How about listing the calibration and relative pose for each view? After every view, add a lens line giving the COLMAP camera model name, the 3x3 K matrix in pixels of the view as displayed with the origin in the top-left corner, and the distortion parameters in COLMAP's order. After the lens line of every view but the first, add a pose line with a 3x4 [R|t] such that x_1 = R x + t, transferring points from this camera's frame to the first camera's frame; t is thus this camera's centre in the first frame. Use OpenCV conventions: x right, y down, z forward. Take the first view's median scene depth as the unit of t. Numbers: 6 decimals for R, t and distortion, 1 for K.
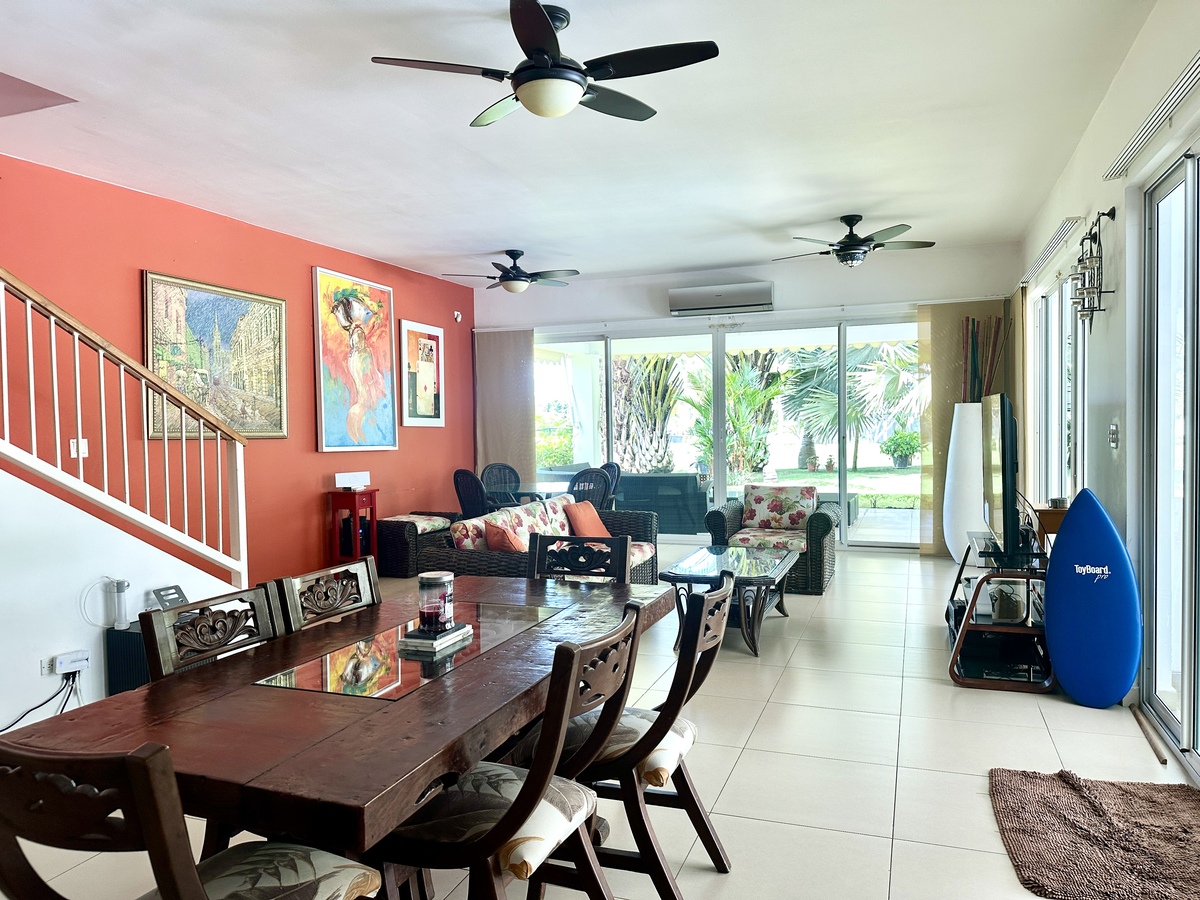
lens RADIAL K [[842.9, 0, 596.2], [0, 842.9, 450.5], [0, 0, 1]] dist [0.023983, -0.046955]
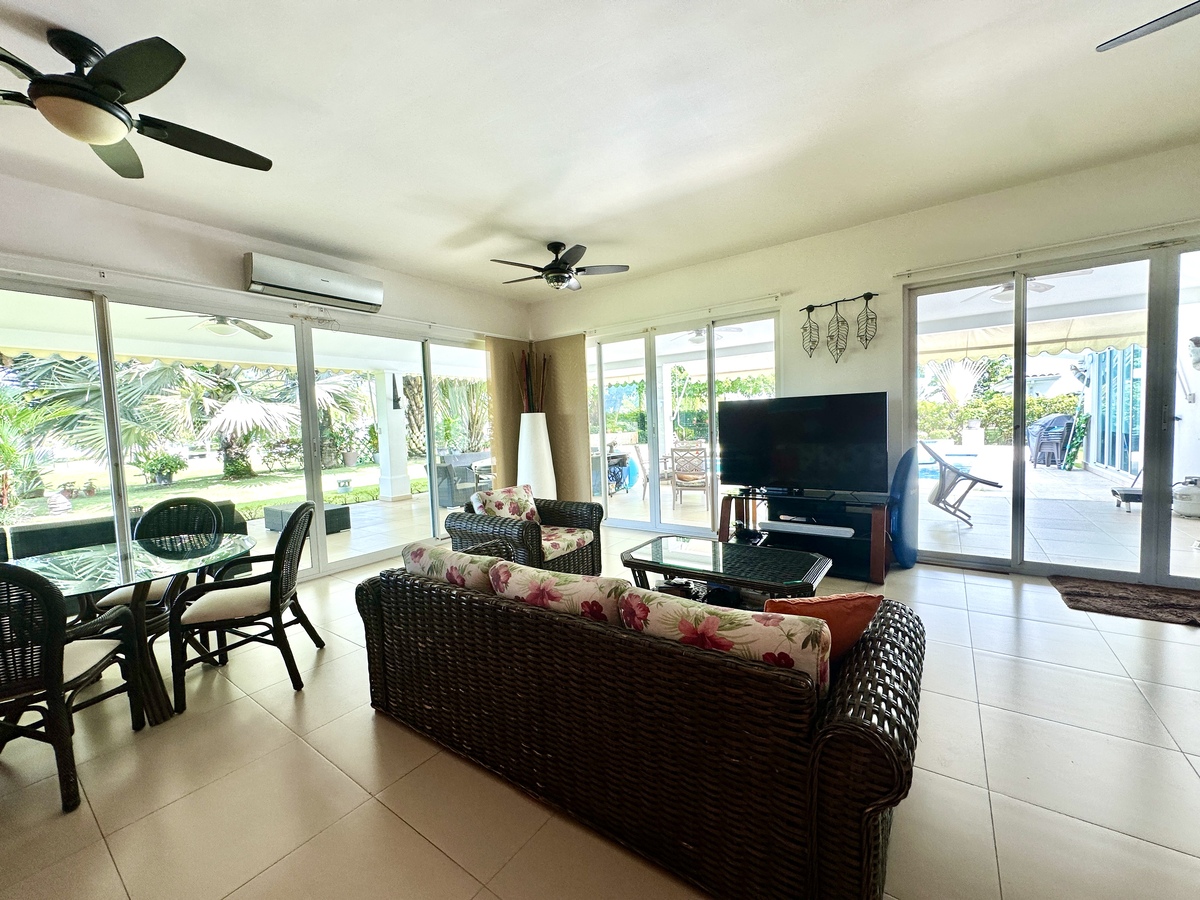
lens RADIAL K [[473.0, 0, 611.6], [0, 473.0, 452.1], [0, 0, 1]] dist [-0.017552, 0.001272]
pose [[0.238369, -0.053435, 0.969704, -0.261376], [0.067576, 0.996978, 0.038326, -0.012721], [-0.968821, 0.056393, 0.241259, 0.653954]]
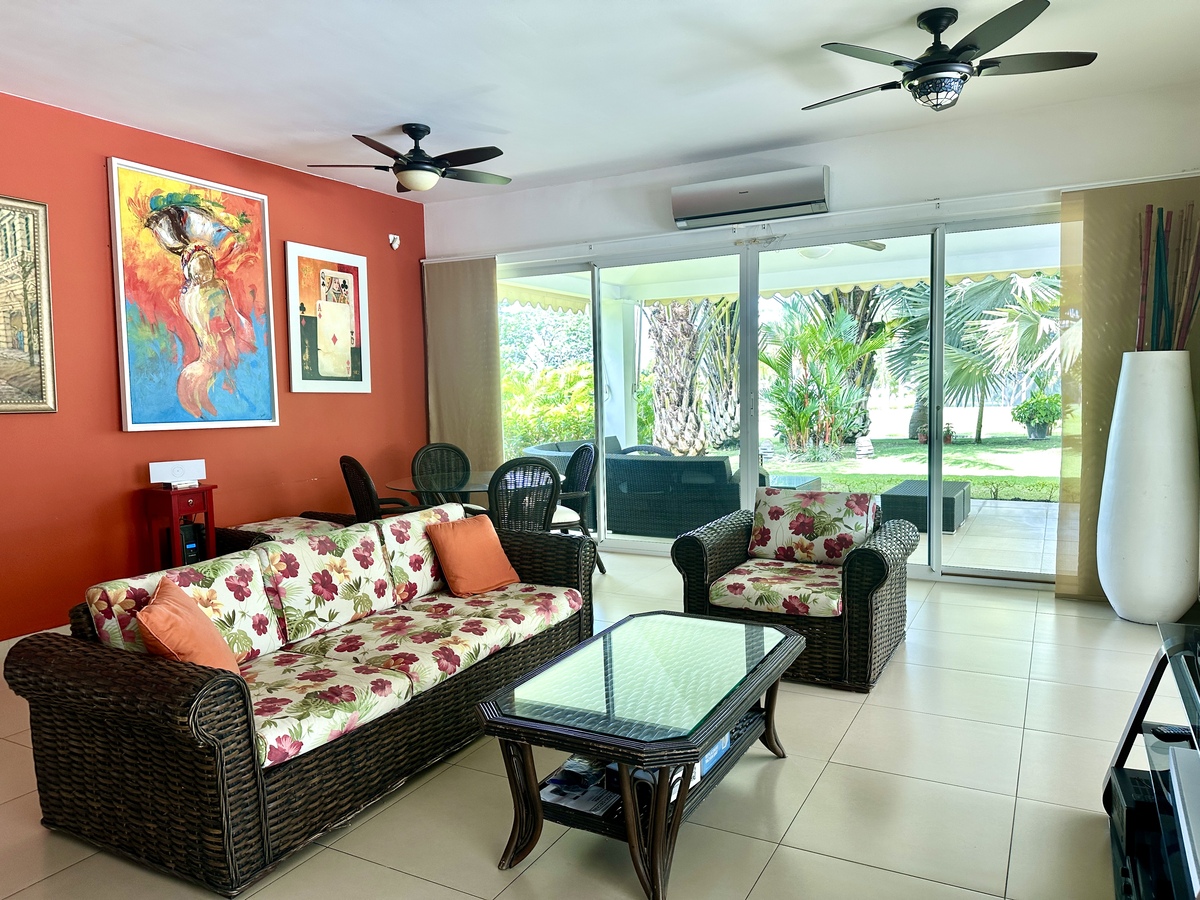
lens RADIAL K [[842.9, 0, 599.4], [0, 842.9, 452.6], [0, 0, 1]] dist [0.023983, -0.046955]
pose [[0.990627, 0.006675, -0.136433, 0.131683], [-0.000100, 0.998841, 0.048141, -0.012934], [0.136596, -0.047676, 0.989479, 0.337067]]
